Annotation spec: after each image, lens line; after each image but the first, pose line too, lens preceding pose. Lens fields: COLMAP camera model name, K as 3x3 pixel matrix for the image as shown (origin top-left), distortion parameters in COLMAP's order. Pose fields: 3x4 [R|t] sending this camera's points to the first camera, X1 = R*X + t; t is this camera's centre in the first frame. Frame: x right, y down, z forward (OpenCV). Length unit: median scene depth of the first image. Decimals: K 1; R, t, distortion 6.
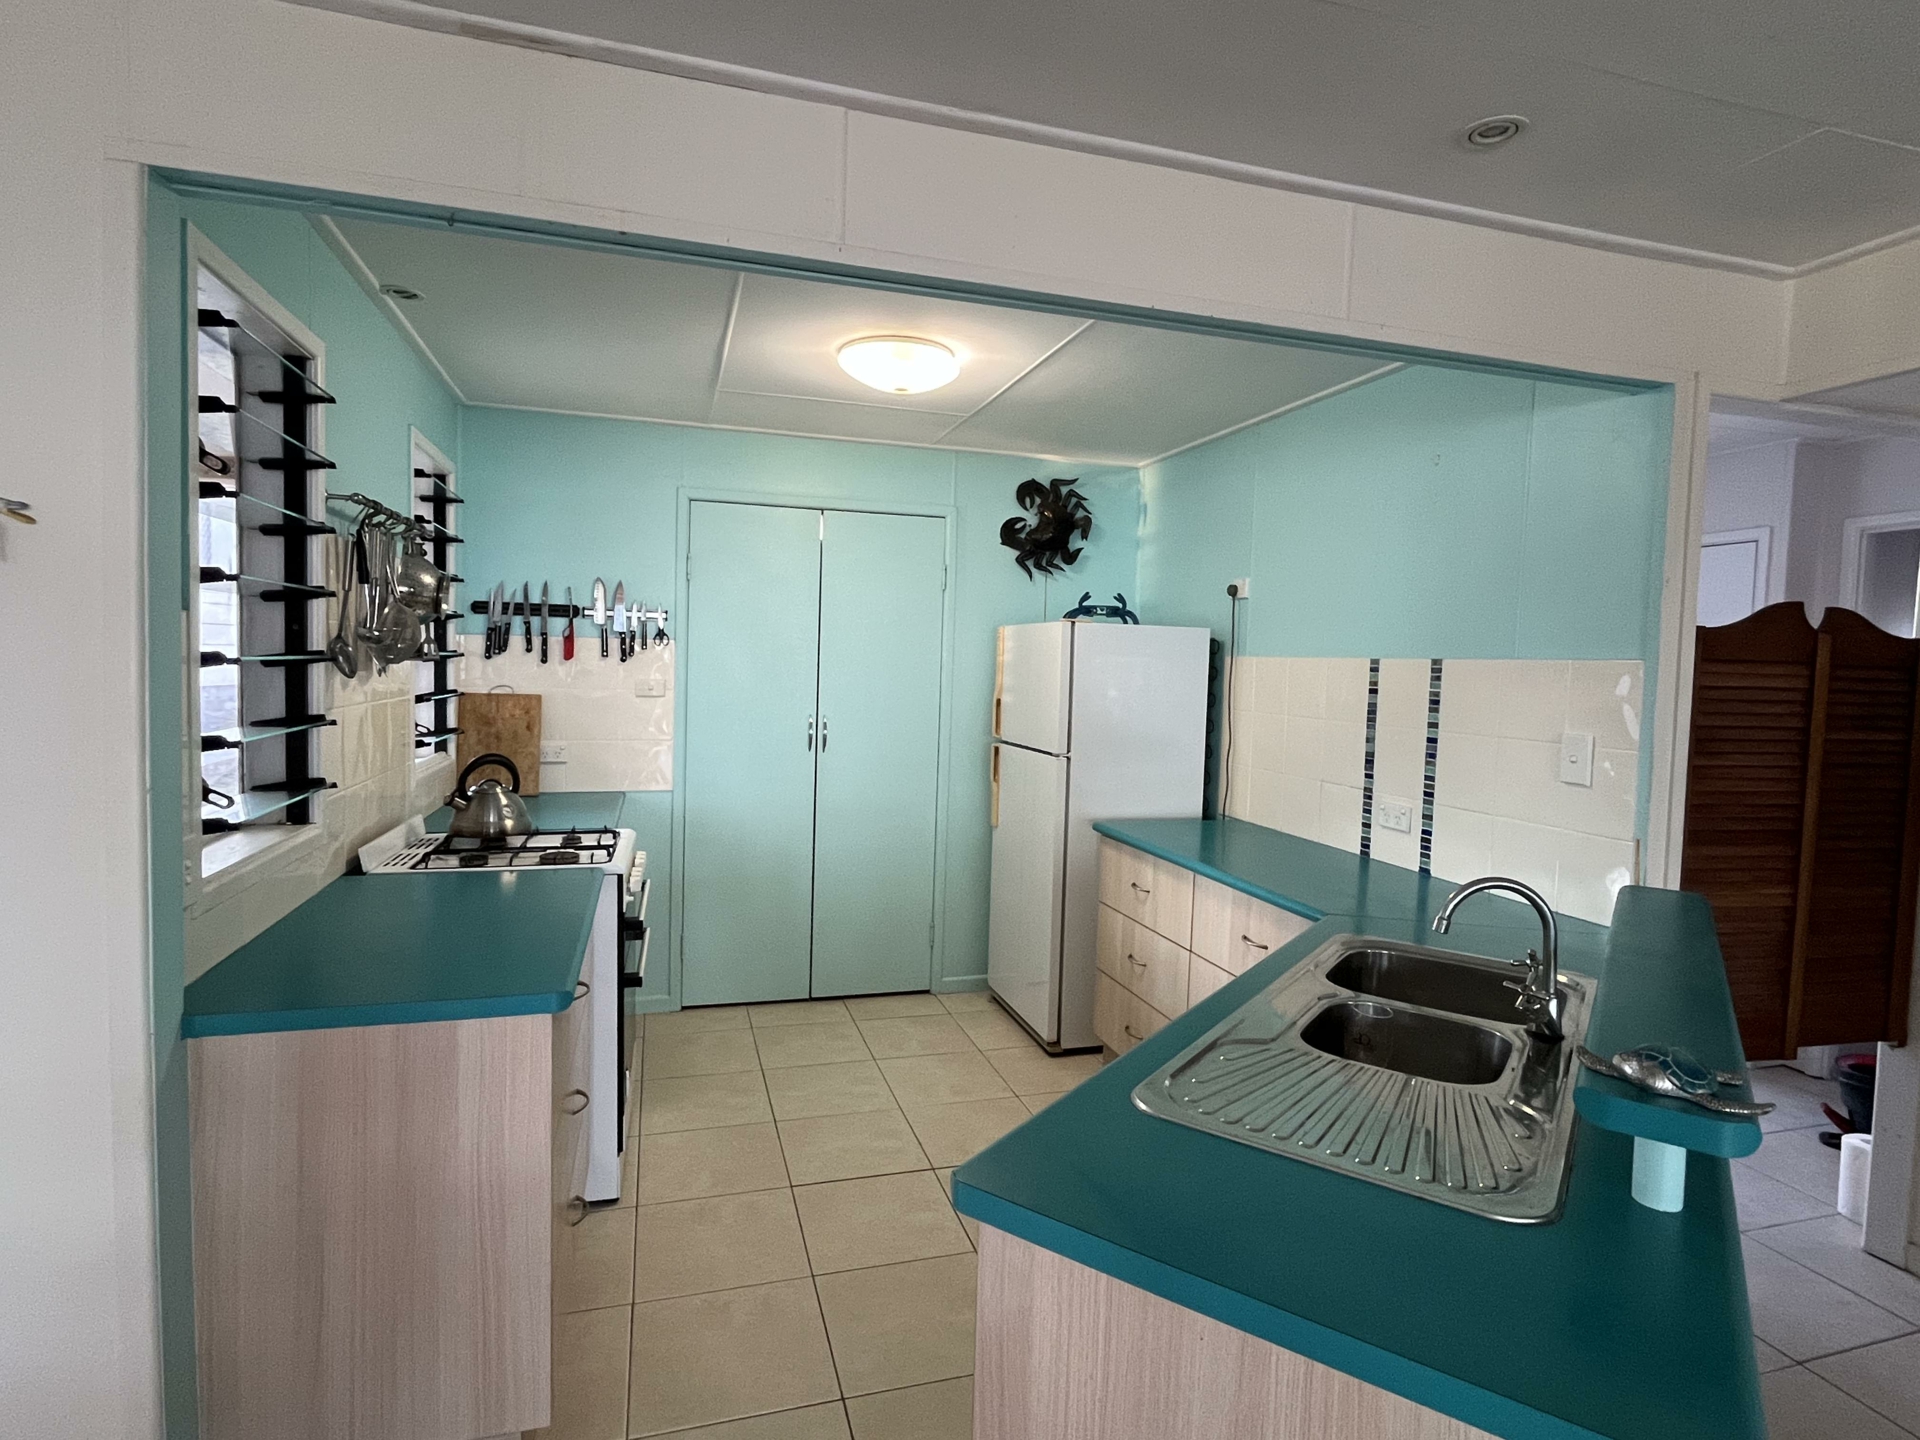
lens RADIAL K [[989.8, 0, 950.5], [0, 989.8, 717.3], [0, 0, 1]] dist [0.004551, 0.000038]
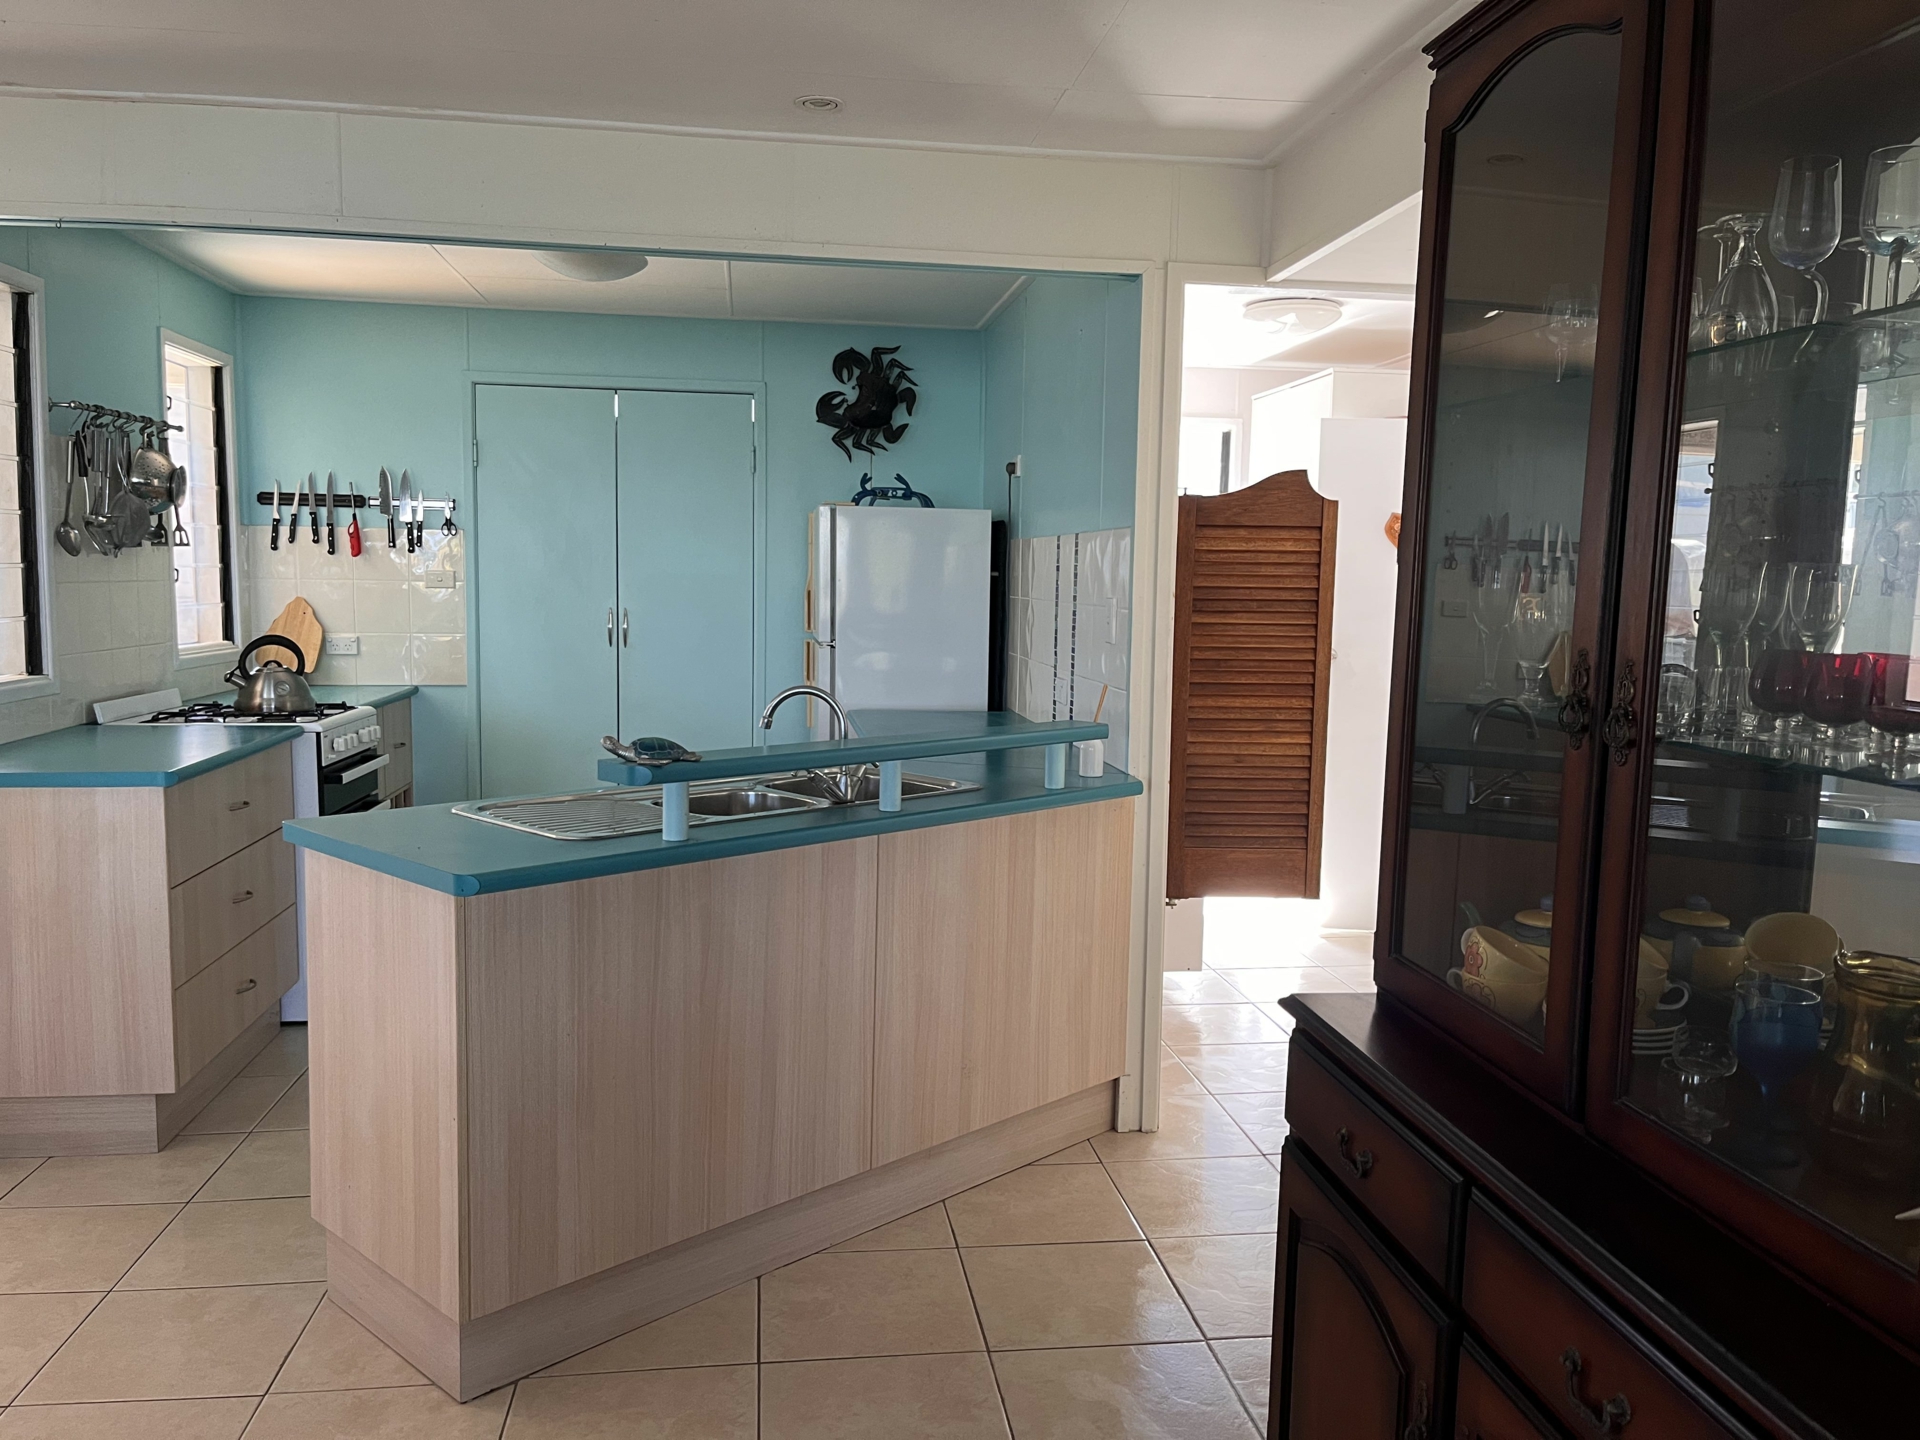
lens RADIAL K [[1448.7, 0, 969.7], [0, 1448.7, 730.0], [0, 0, 1]] dist [0.053846, -0.054368]
pose [[0.990112, 0.004626, -0.140201, 0.421537], [0.002027, 0.998880, 0.047276, 0.052181], [0.140263, -0.047093, 0.988994, -0.360158]]
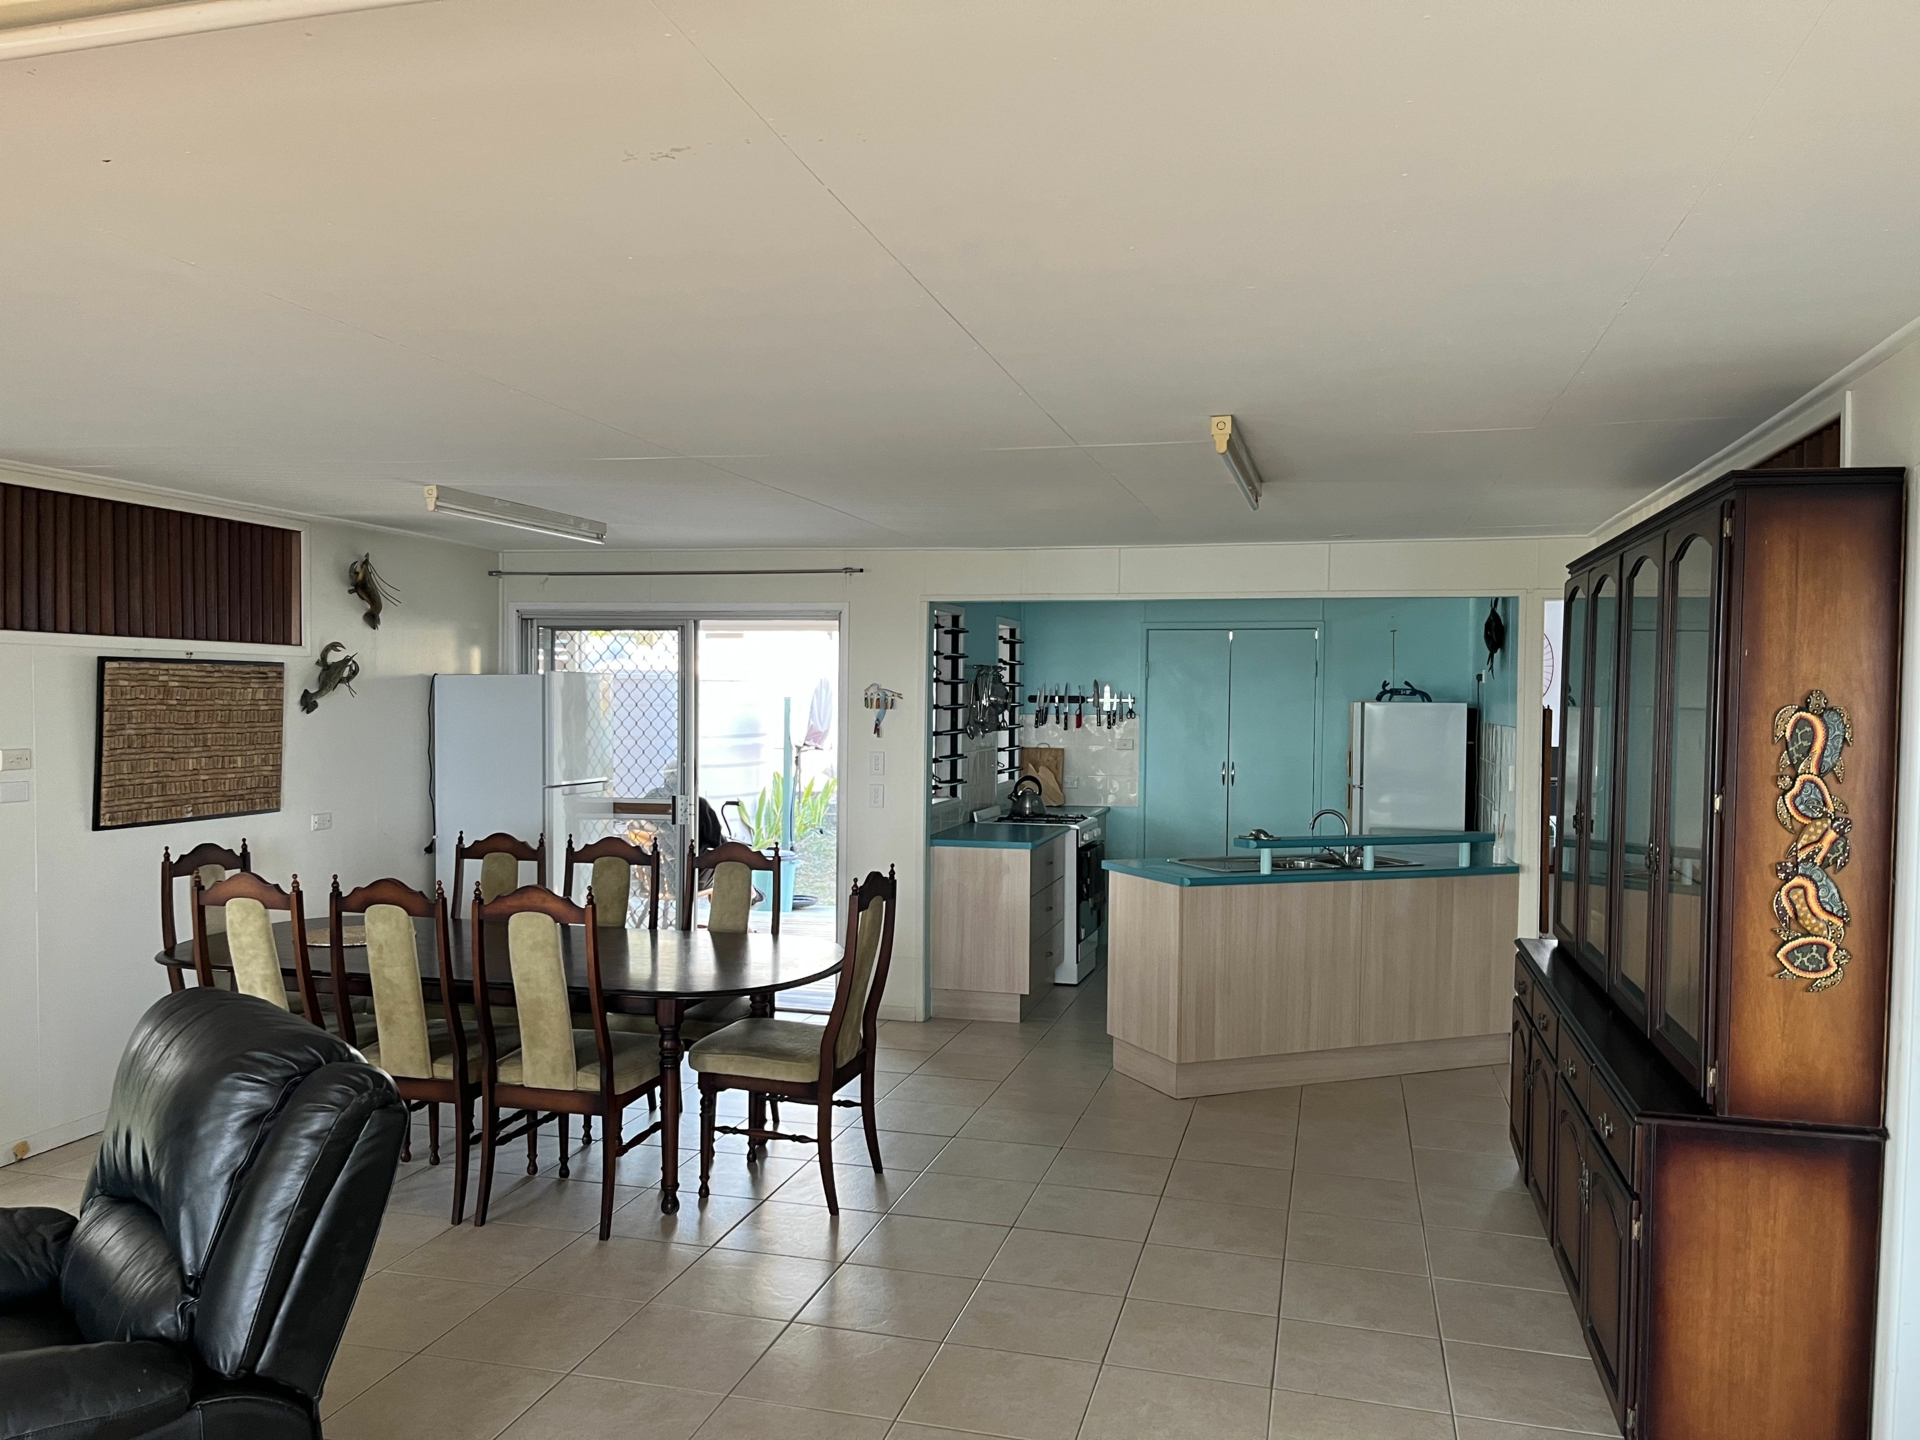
lens RADIAL K [[1448.7, 0, 950.2], [0, 1448.7, 735.9], [0, 0, 1]] dist [0.053846, -0.054368]
pose [[0.853710, -0.006256, -0.520712, 0.715488], [-0.014464, 0.999257, -0.035720, 0.047272], [0.520548, 0.038026, 0.852985, -1.228701]]
